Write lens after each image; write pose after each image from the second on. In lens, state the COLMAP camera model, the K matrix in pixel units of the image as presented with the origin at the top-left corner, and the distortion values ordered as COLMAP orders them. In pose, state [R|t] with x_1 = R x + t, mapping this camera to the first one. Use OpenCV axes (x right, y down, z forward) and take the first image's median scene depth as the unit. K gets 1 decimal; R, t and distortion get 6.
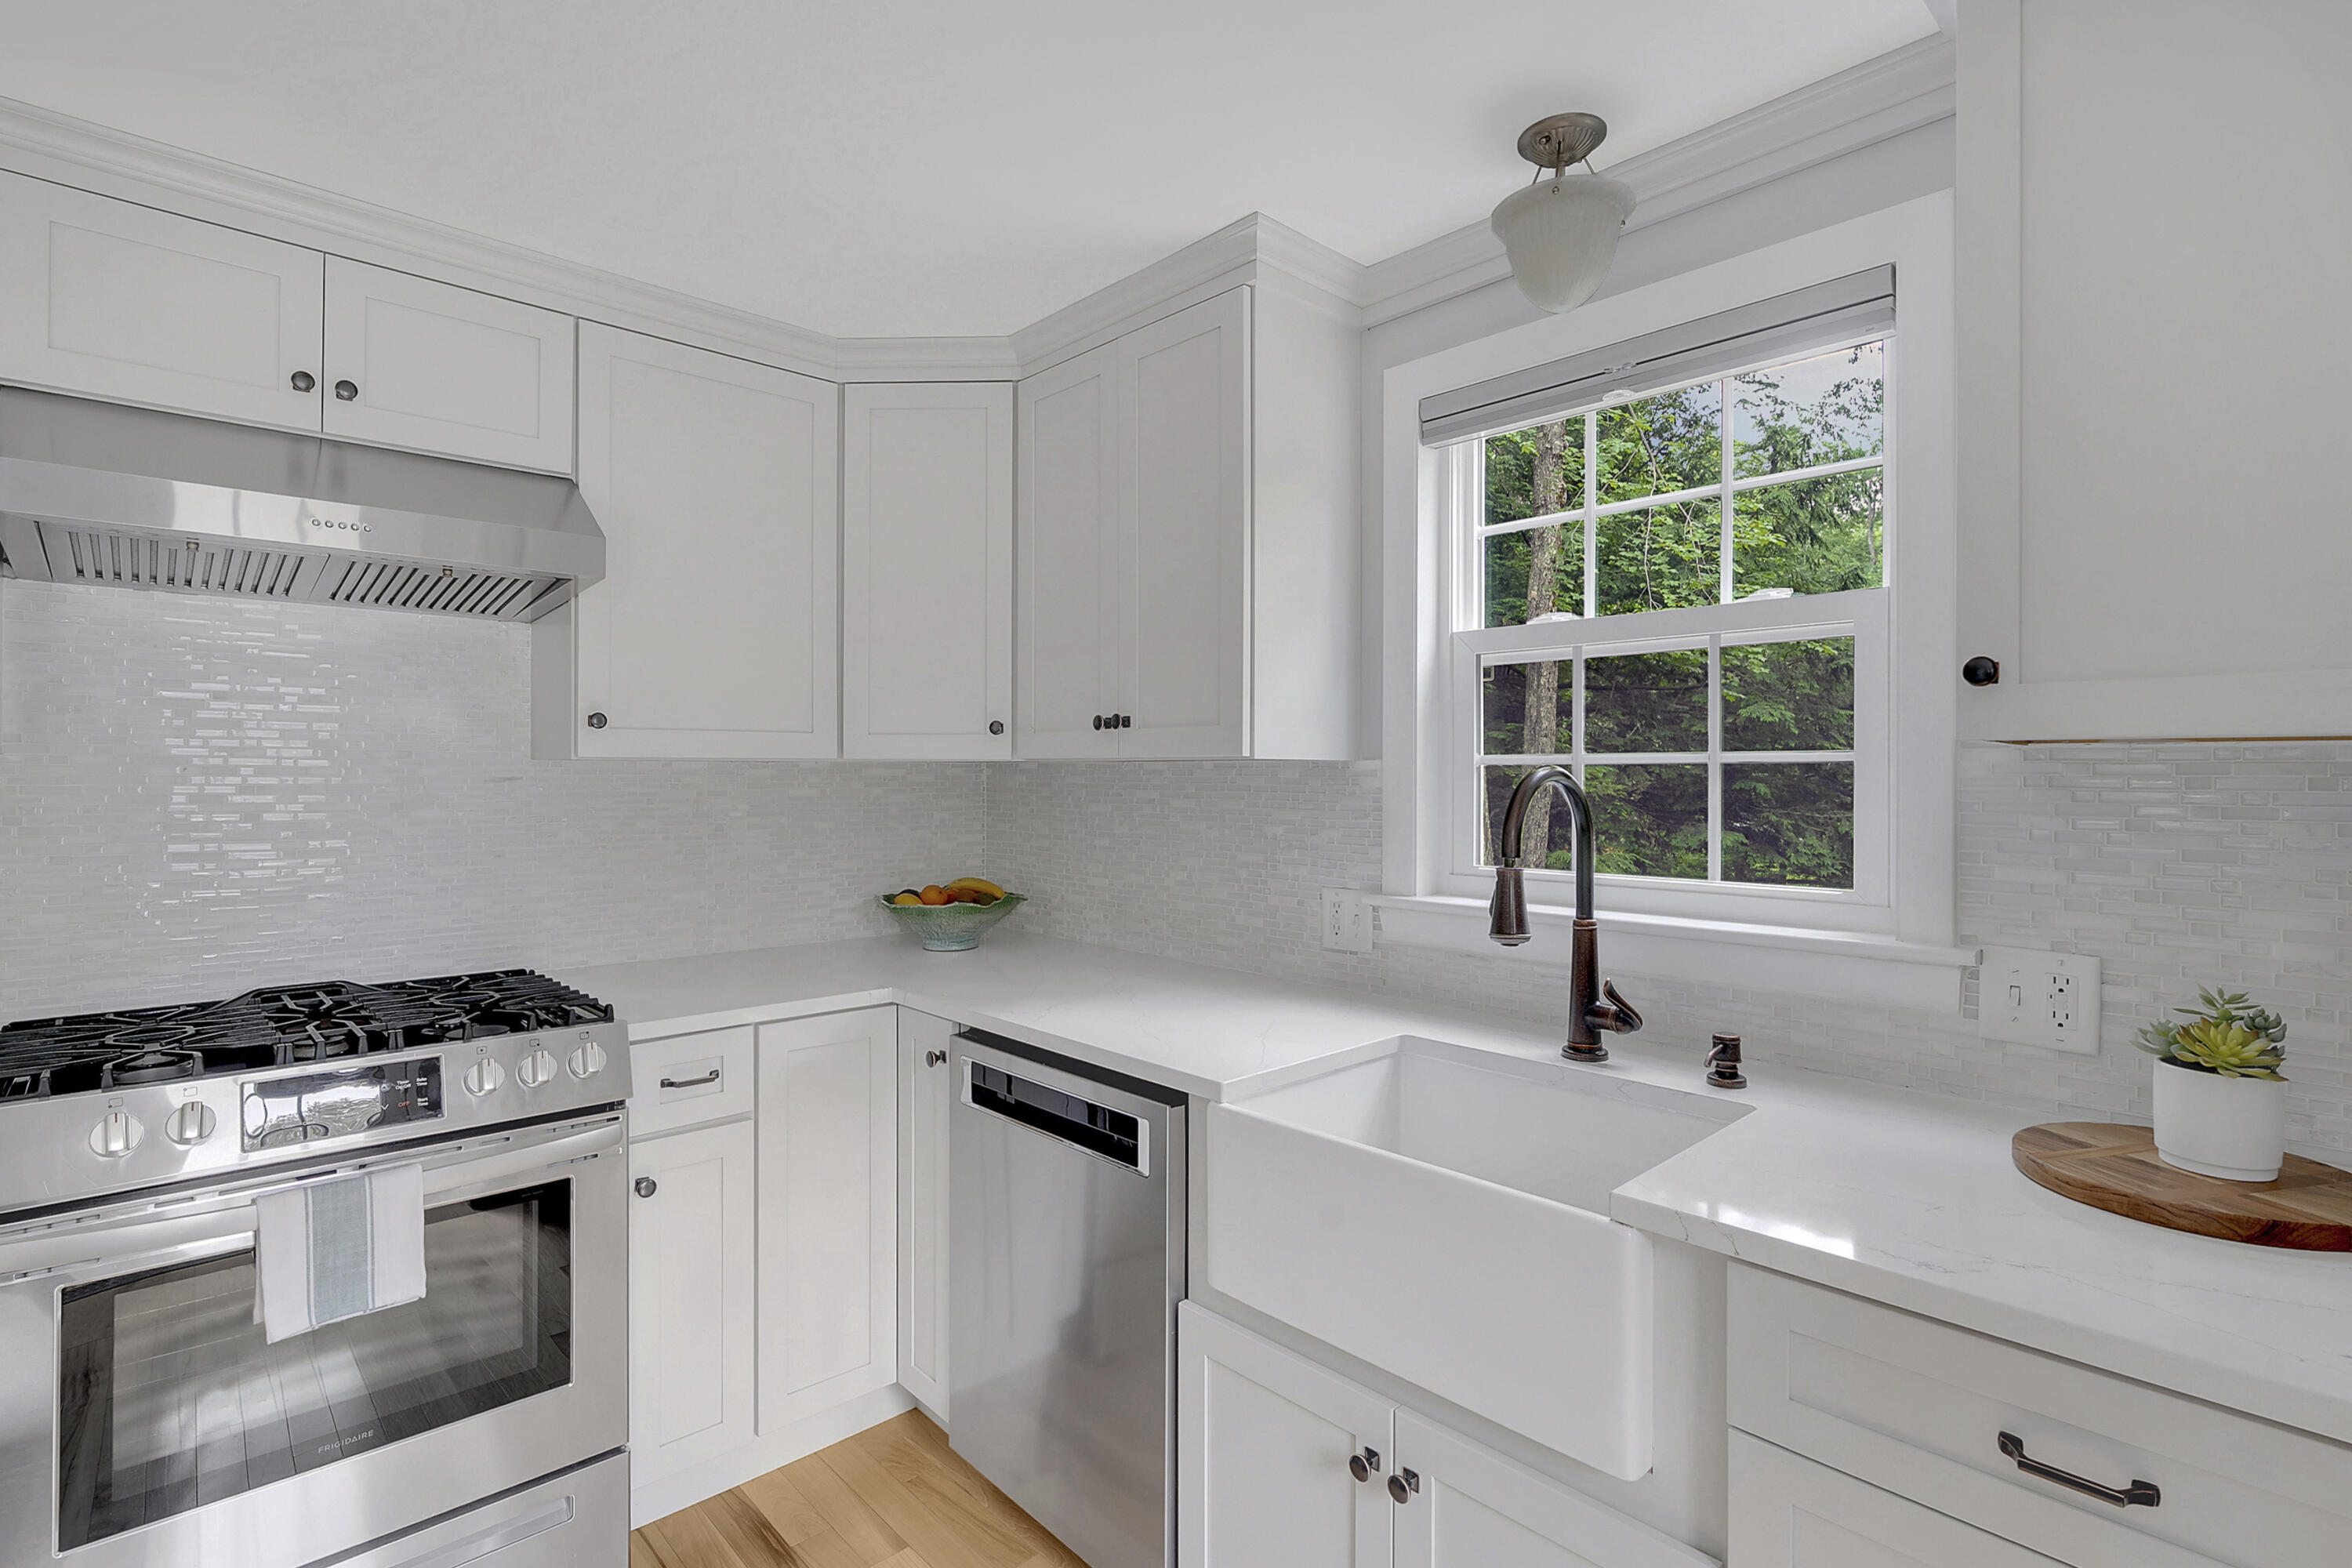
lens RADIAL K [[1121.4, 0, 1165.2], [0, 1121.4, 768.1], [0, 0, 1]] dist [-0.010792, 0.000493]
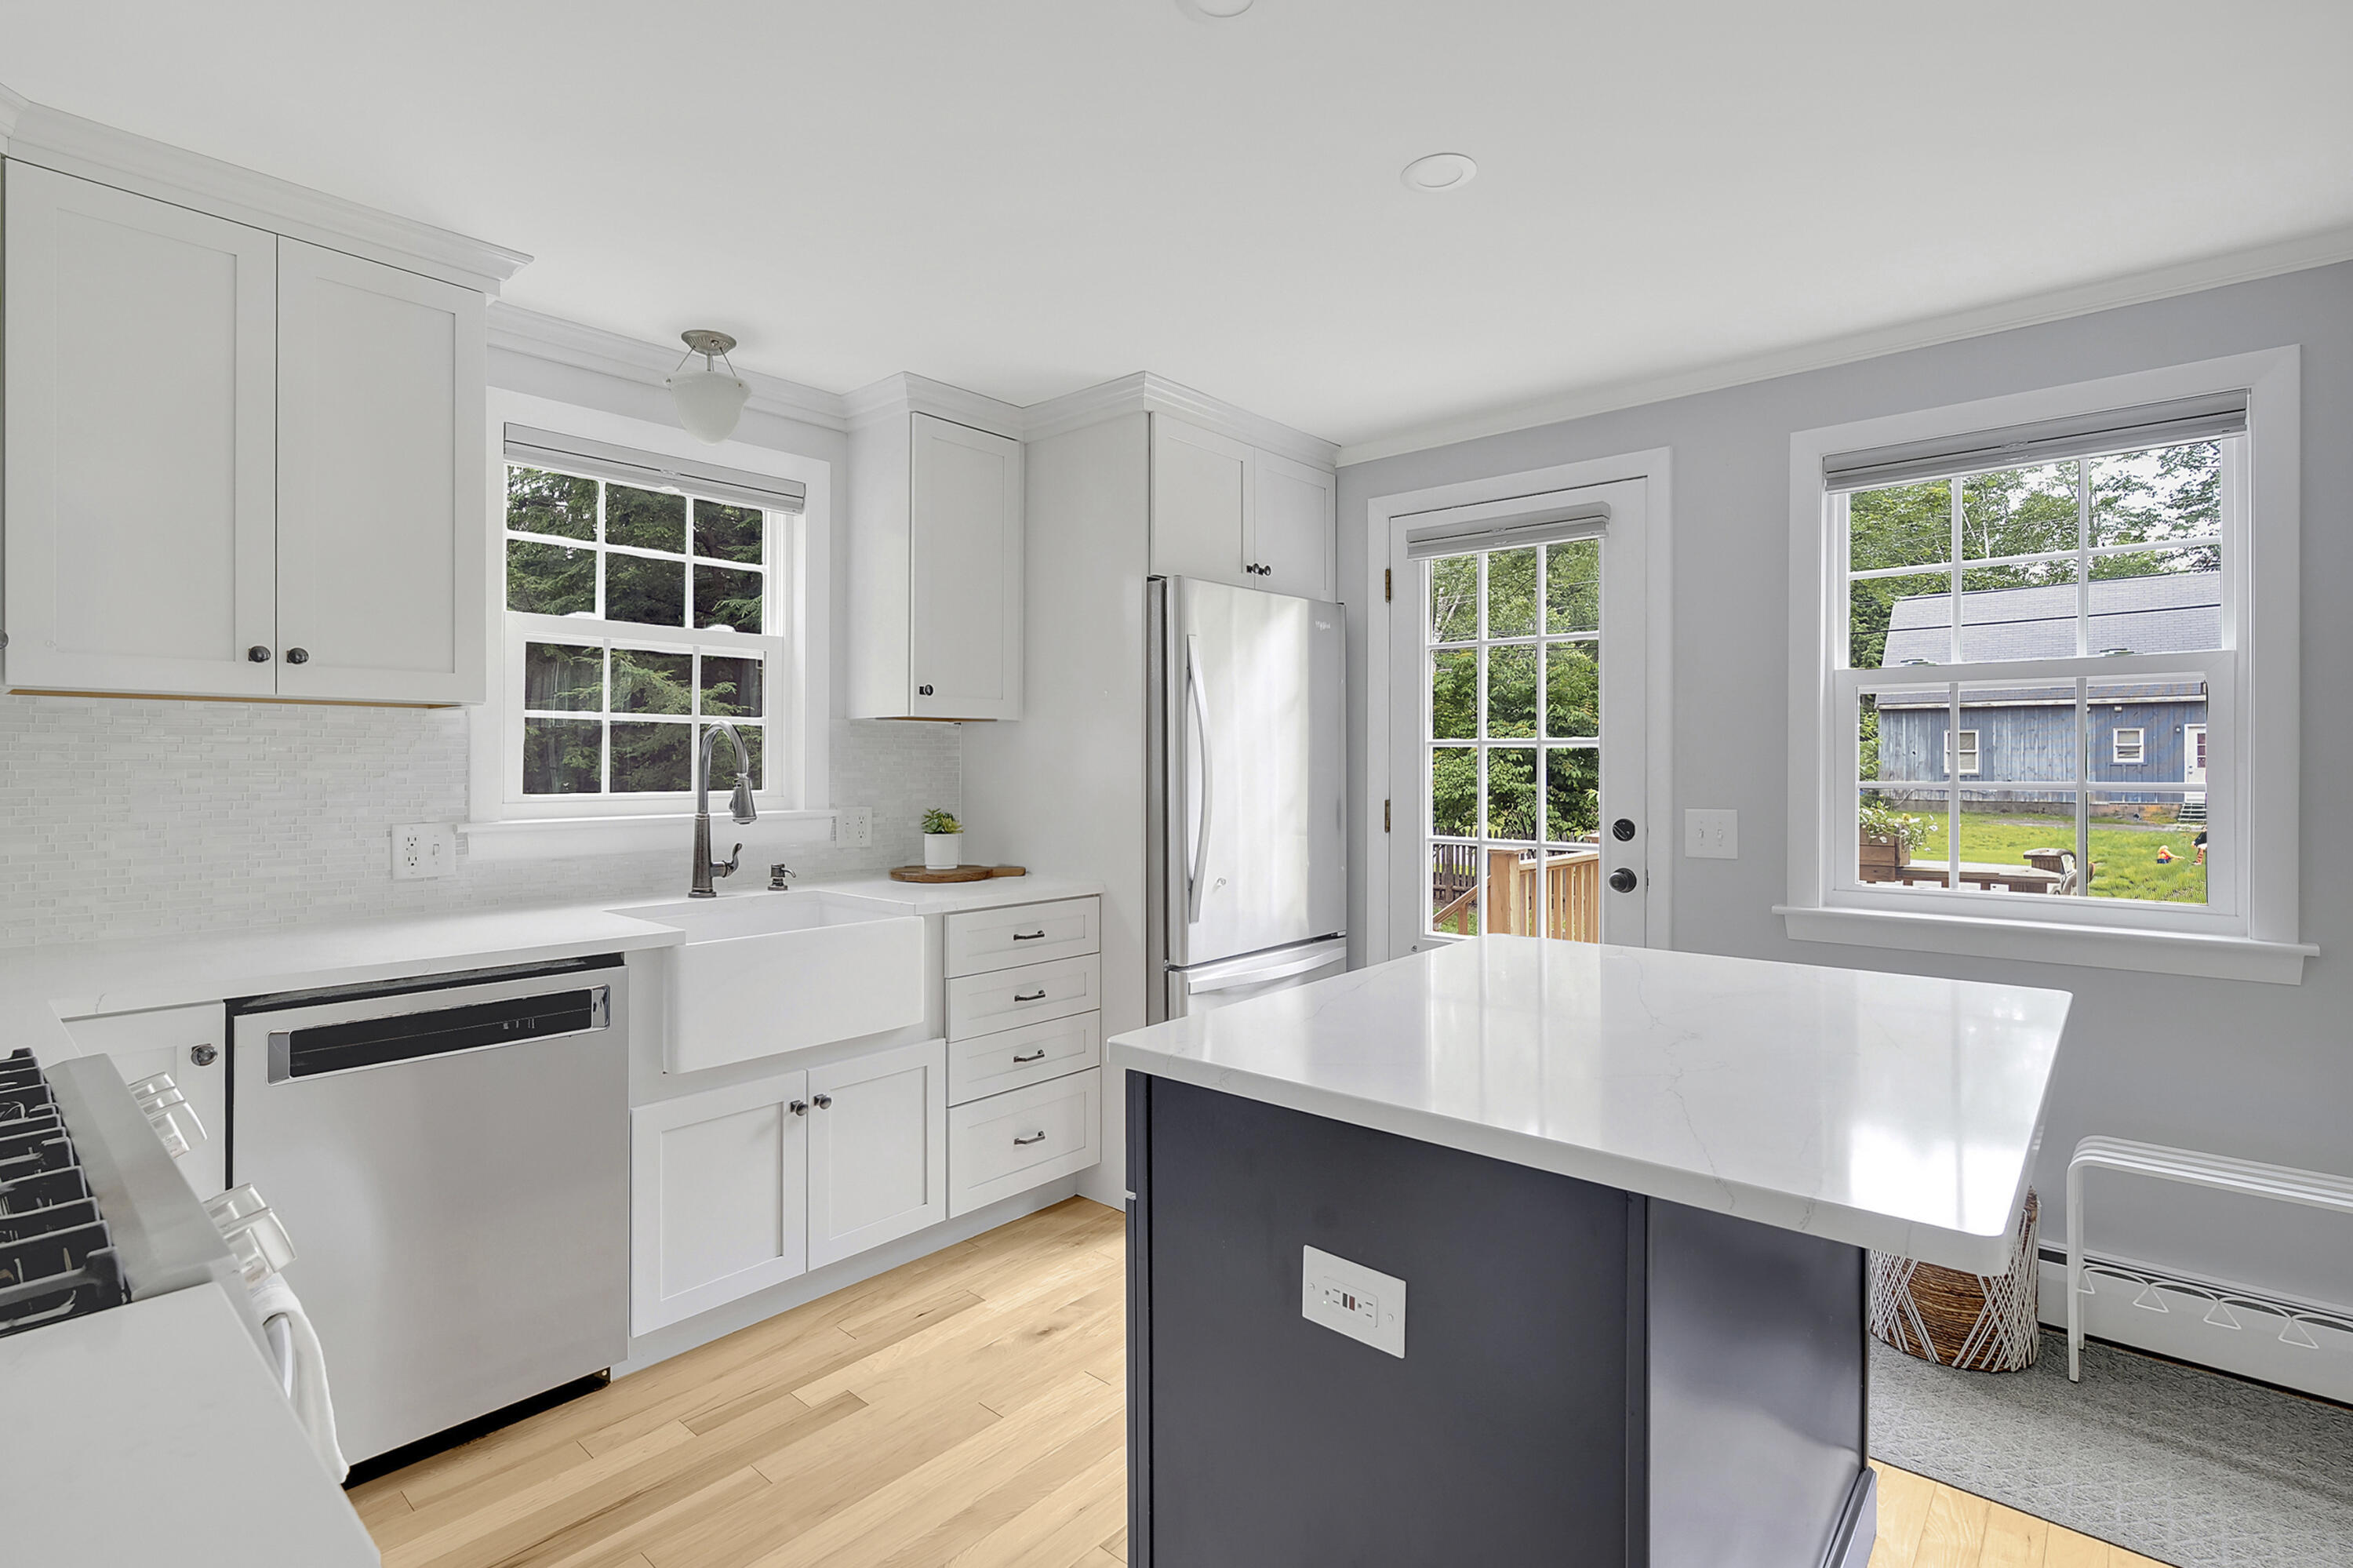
lens RADIAL K [[1122.0, 0, 1165.7], [0, 1122.0, 768.0], [0, 0, 1]] dist [-0.010792, 0.000493]
pose [[-0.102477, -0.008781, 0.994697, -1.101569], [-0.008485, 0.999932, 0.007953, 0.039760], [-0.994699, -0.007625, -0.102545, 0.399314]]
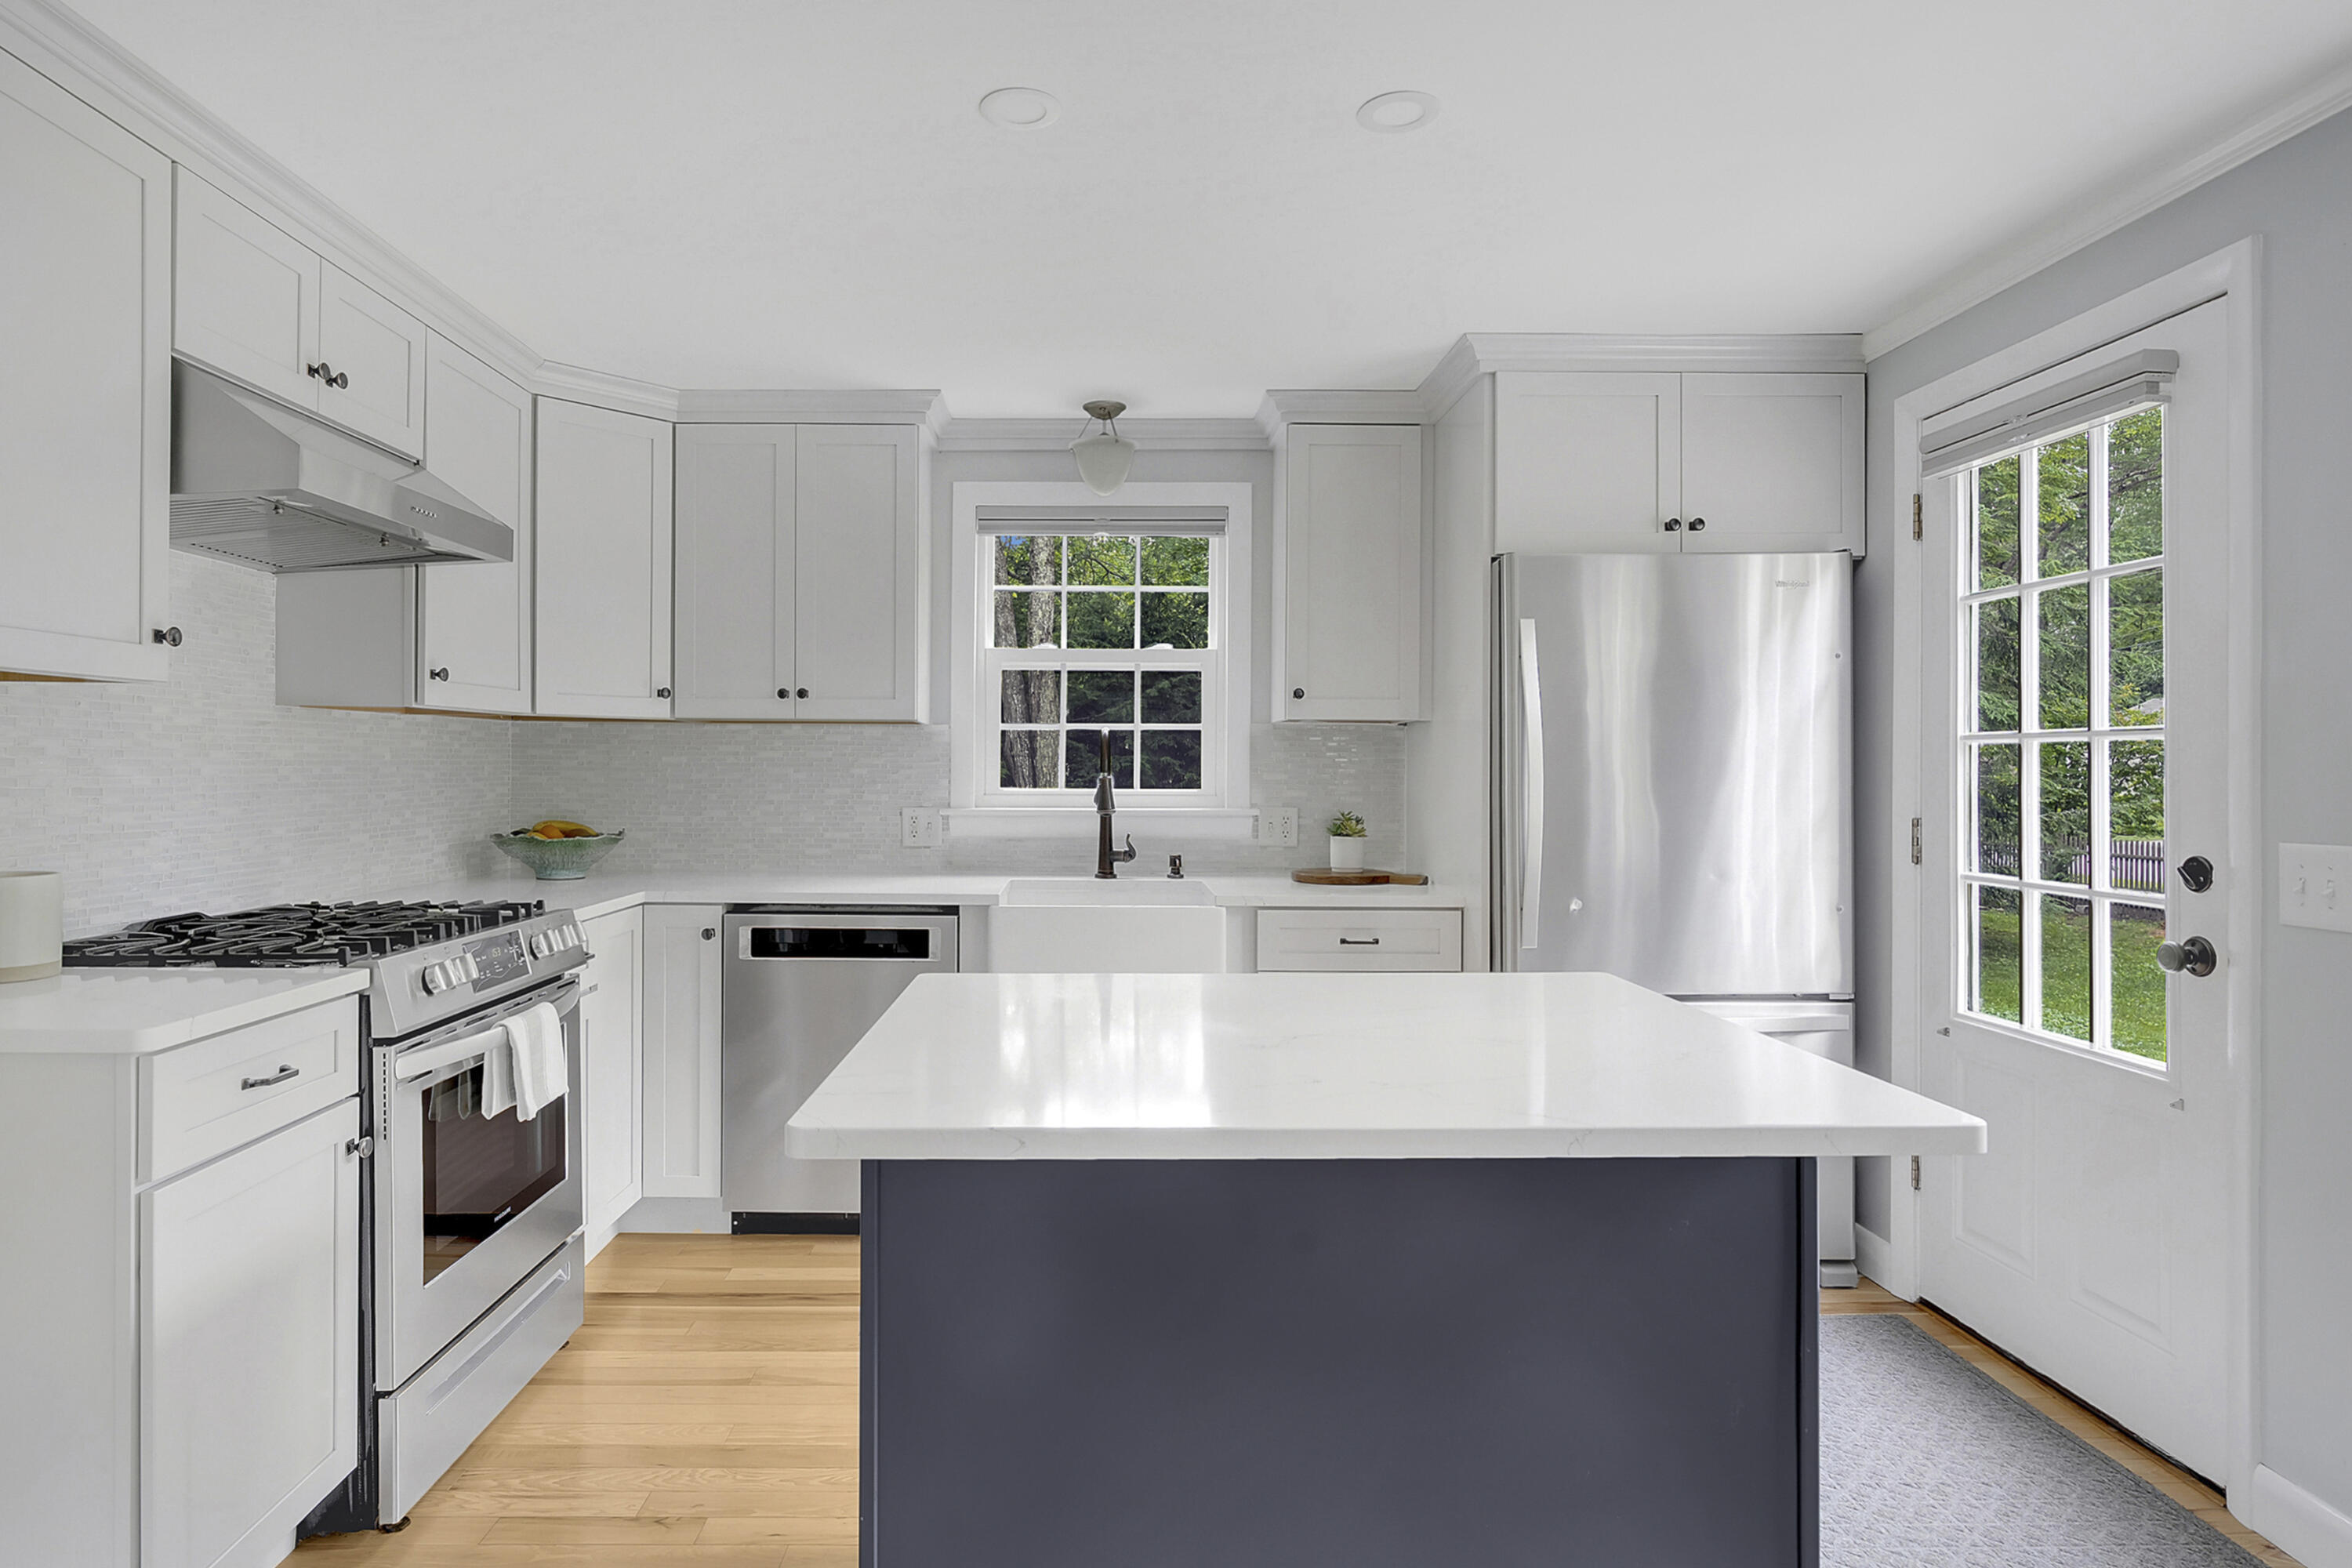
lens RADIAL K [[1303.7, 0, 1093.0], [0, 1303.7, 769.6], [0, 0, 1]] dist [-0.004614, -0.001400]
pose [[0.682438, -0.000518, 0.730943, -1.072654], [-0.007825, 0.999937, 0.008014, 0.042182], [-0.730901, -0.011189, 0.682391, -0.442766]]
